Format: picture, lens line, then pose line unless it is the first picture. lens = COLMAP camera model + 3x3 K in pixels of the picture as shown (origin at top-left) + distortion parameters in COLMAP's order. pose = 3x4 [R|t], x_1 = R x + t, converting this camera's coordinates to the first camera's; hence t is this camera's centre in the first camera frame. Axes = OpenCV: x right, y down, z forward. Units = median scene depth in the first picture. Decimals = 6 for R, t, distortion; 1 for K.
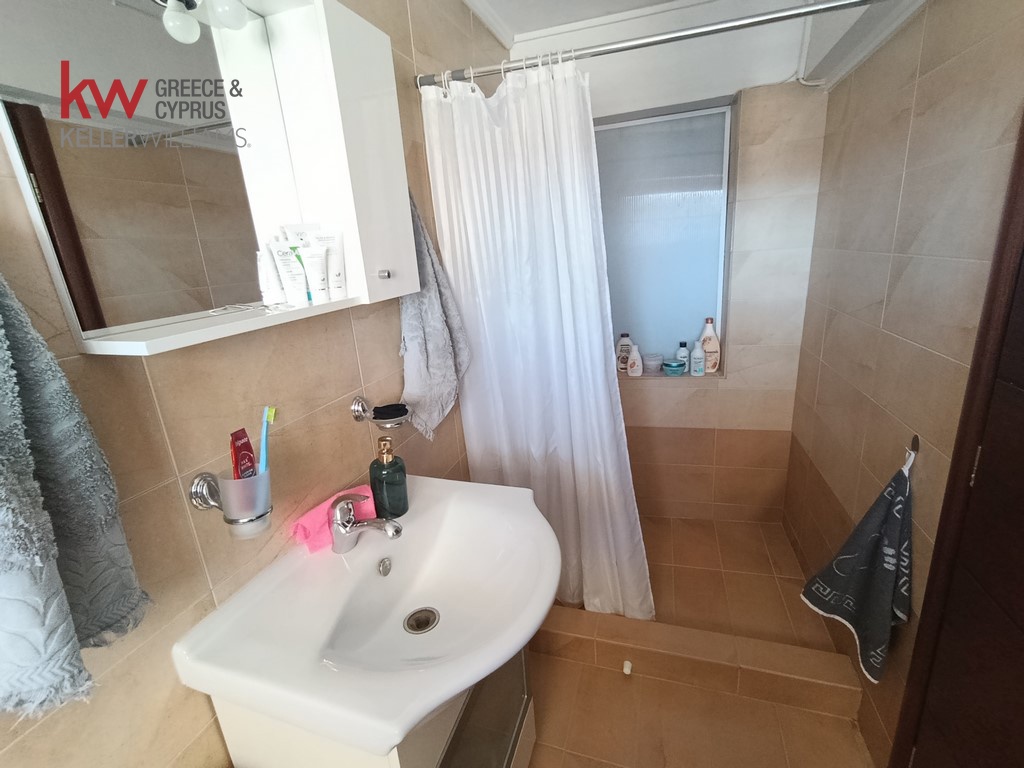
lens RADIAL K [[464.3, 0, 515.4], [0, 464.3, 382.6], [0, 0, 1]] dist [0.002167, 0.000603]
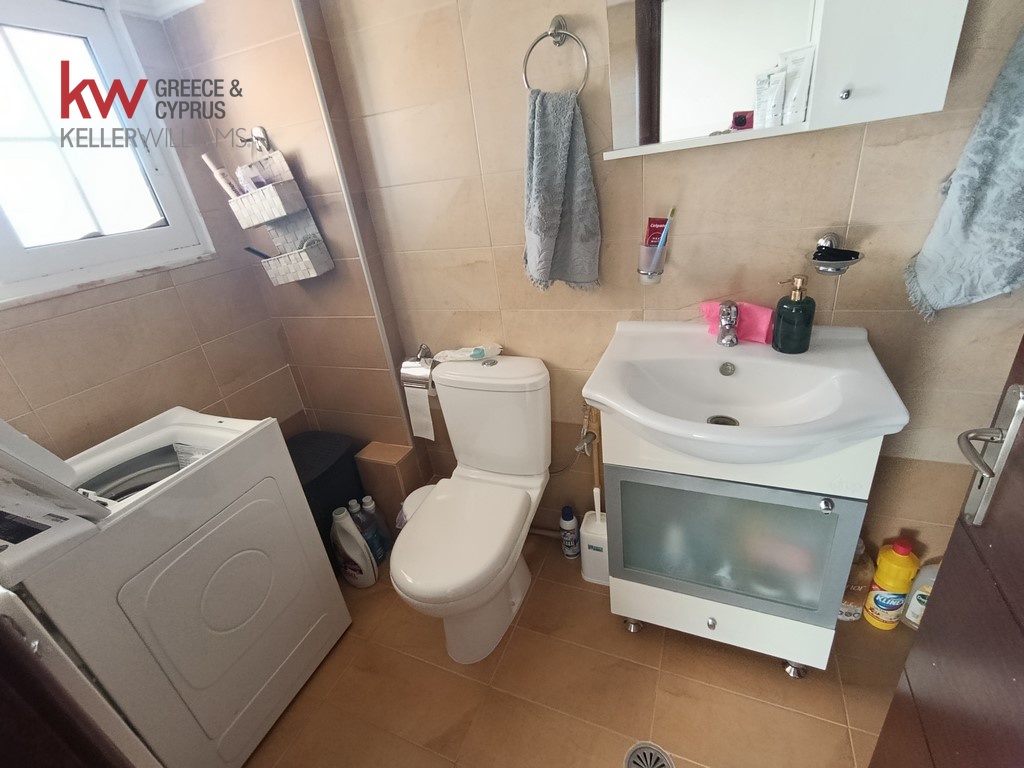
lens RADIAL K [[464.3, 0, 515.4], [0, 464.3, 382.6], [0, 0, 1]] dist [0.002167, 0.000603]
pose [[-0.093171, 0.499116, -0.861511, 0.845731], [-0.146698, 0.848950, 0.507704, -0.117787], [0.984784, 0.173685, -0.005878, 0.459913]]
